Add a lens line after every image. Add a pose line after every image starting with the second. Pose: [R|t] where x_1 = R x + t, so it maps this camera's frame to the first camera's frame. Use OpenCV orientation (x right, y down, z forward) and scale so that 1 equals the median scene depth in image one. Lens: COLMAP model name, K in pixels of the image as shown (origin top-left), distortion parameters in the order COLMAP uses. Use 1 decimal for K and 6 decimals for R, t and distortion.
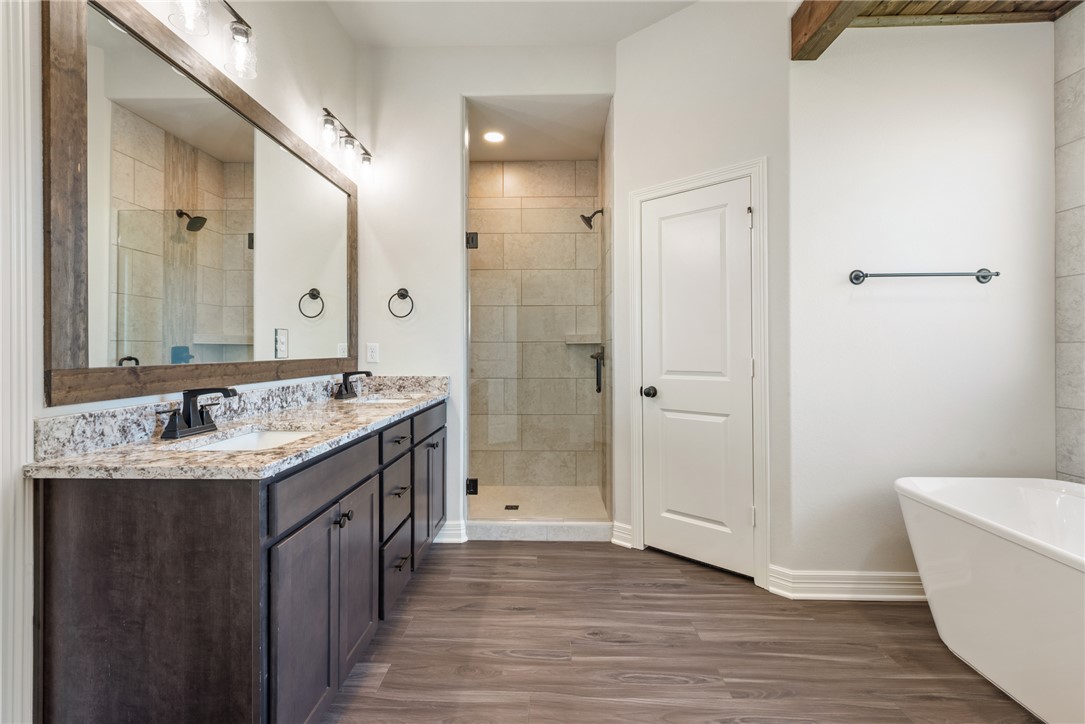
lens RADIAL K [[472.3, 0, 543.8], [0, 472.3, 344.5], [0, 0, 1]] dist [-0.000657, -0.000159]
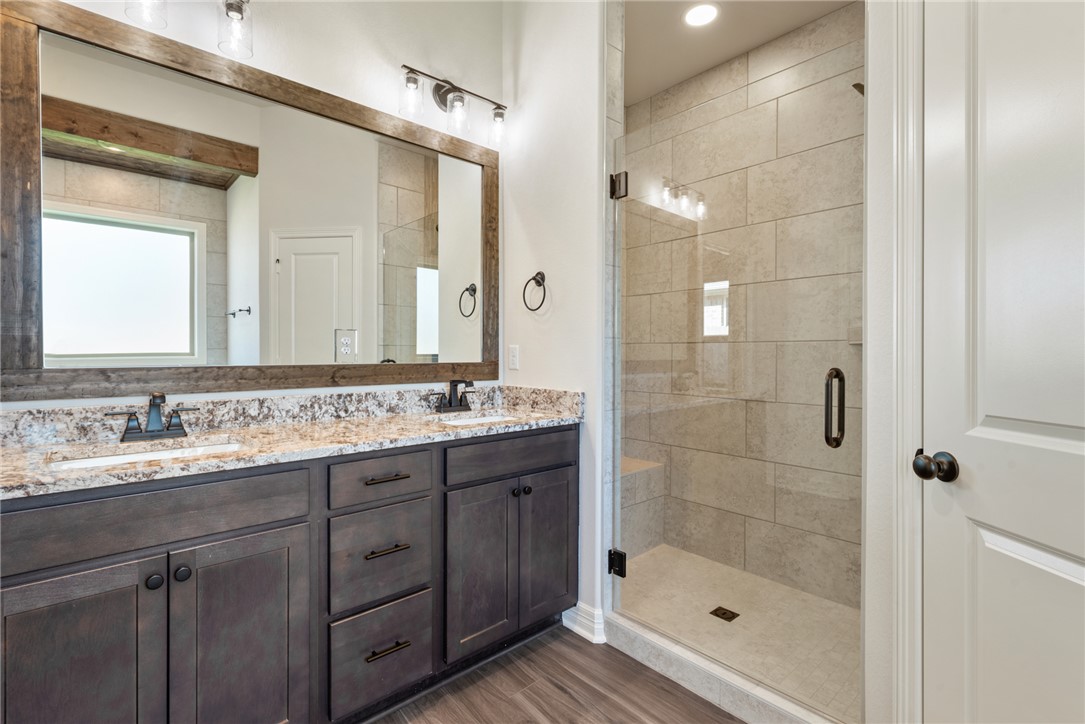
lens RADIAL K [[498.8, 0, 540.9], [0, 498.8, 354.0], [0, 0, 1]] dist [0.004428, -0.000030]
pose [[0.673506, 0.005056, -0.739165, 0.402930], [0.003665, 0.999941, 0.010179, 0.005422], [0.739173, -0.009565, 0.673448, 0.644325]]
